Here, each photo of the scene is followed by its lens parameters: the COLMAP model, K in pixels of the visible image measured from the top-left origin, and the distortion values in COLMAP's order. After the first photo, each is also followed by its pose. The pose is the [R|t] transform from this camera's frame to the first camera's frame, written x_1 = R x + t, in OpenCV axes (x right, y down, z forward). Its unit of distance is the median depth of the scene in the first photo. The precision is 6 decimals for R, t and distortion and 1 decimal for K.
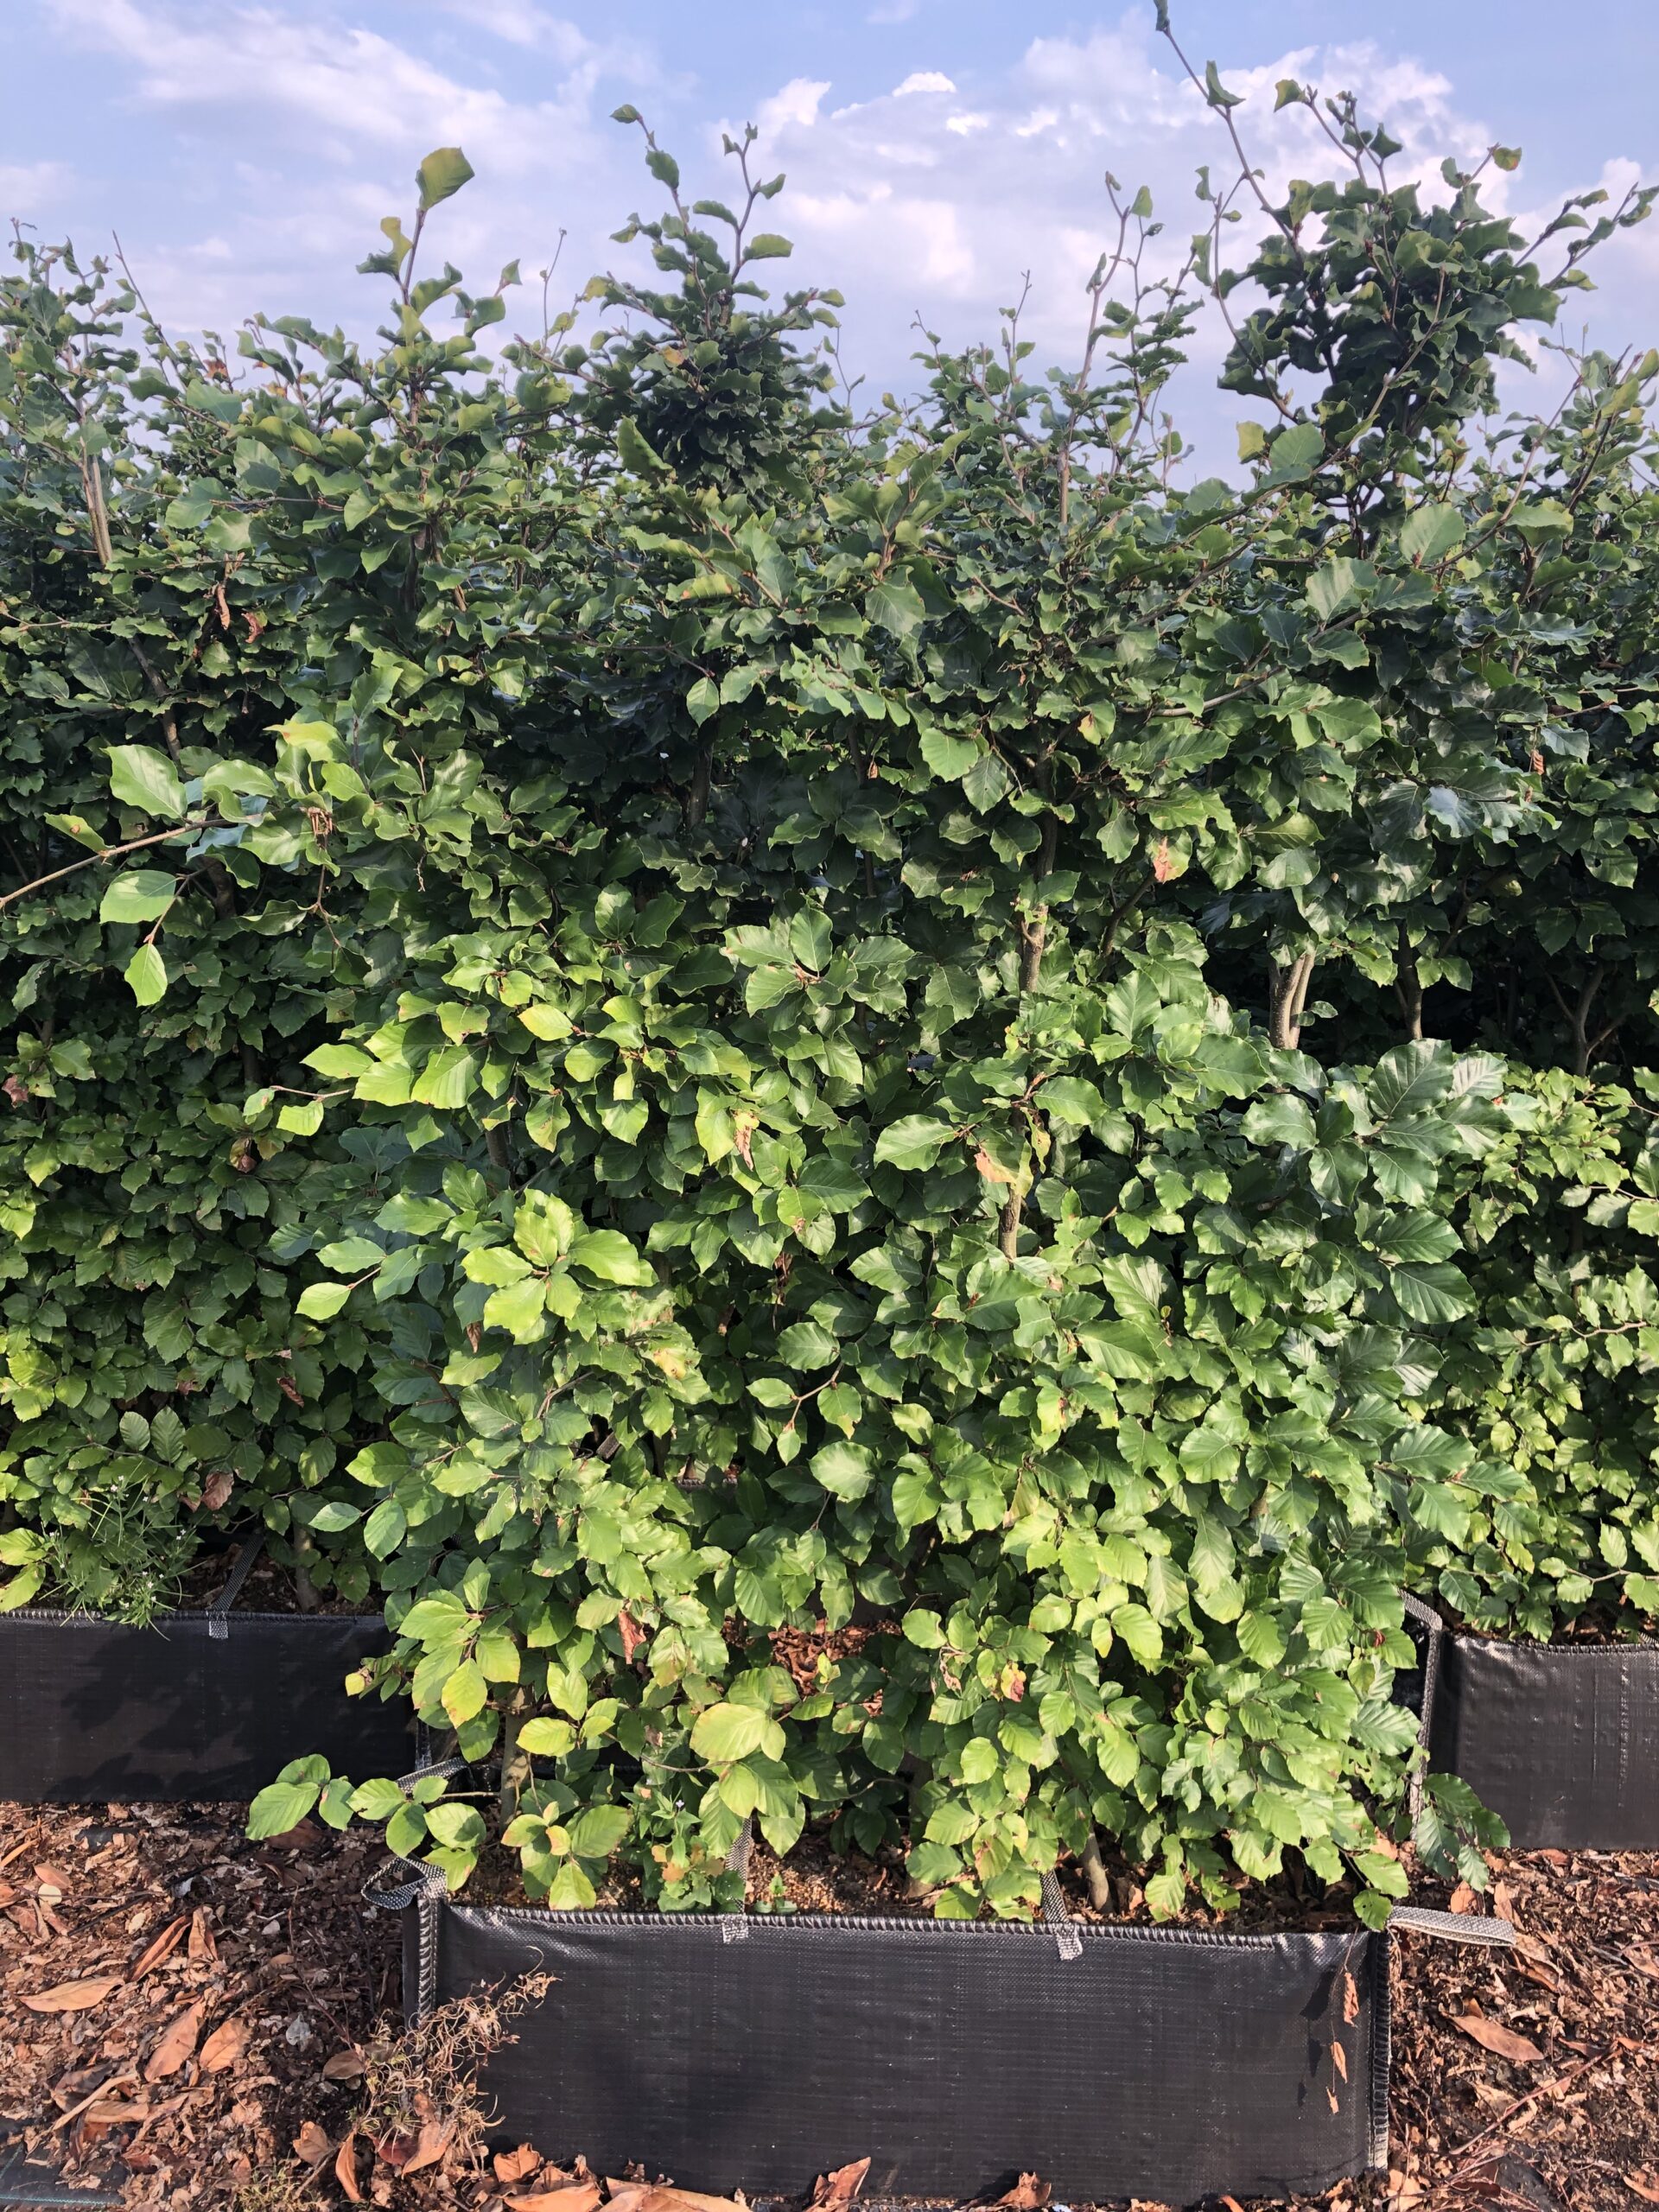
lens RADIAL K [[1731.7, 0, 829.5], [0, 1731.7, 1106.0], [0, 0, 1]] dist [-0.041507, -0.004751]
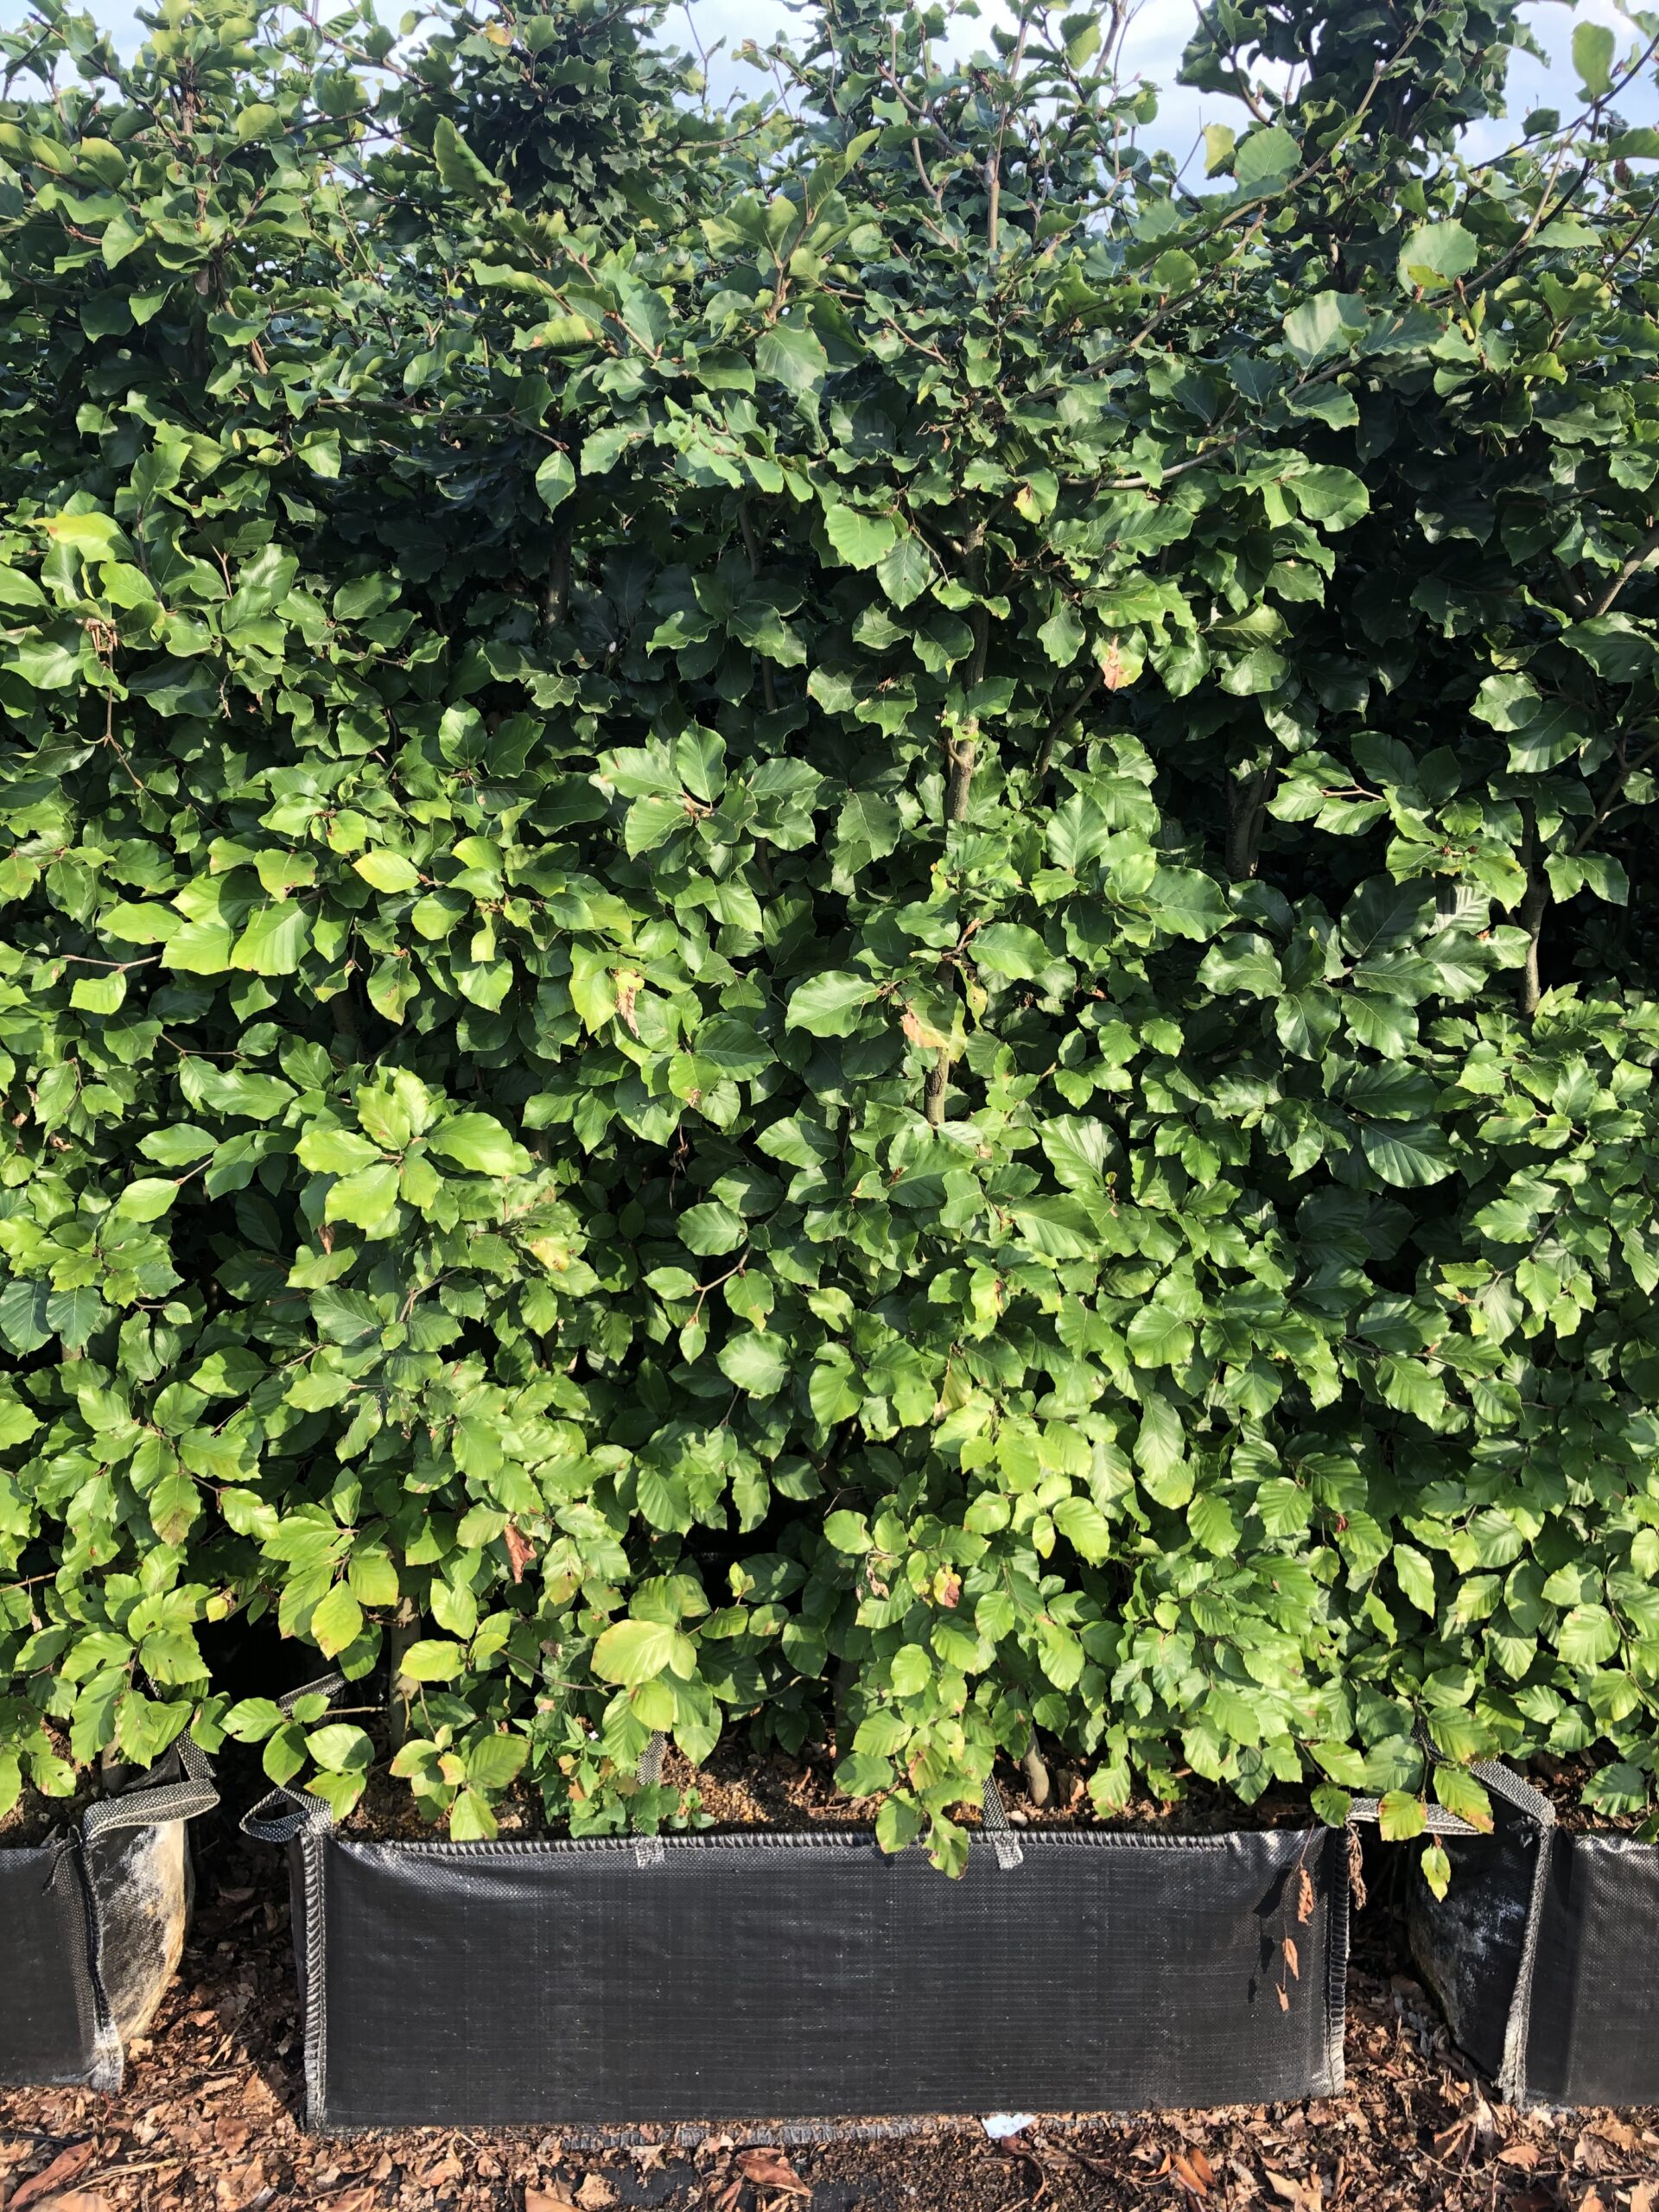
lens RADIAL K [[1731.7, 0, 829.5], [0, 1731.7, 1106.0], [0, 0, 1]] dist [-0.041507, -0.004751]
pose [[0.998172, -0.026127, 0.054503, 0.001707], [0.019900, 0.993529, 0.111823, -0.021560], [-0.057072, -0.110534, 0.992232, 0.130619]]
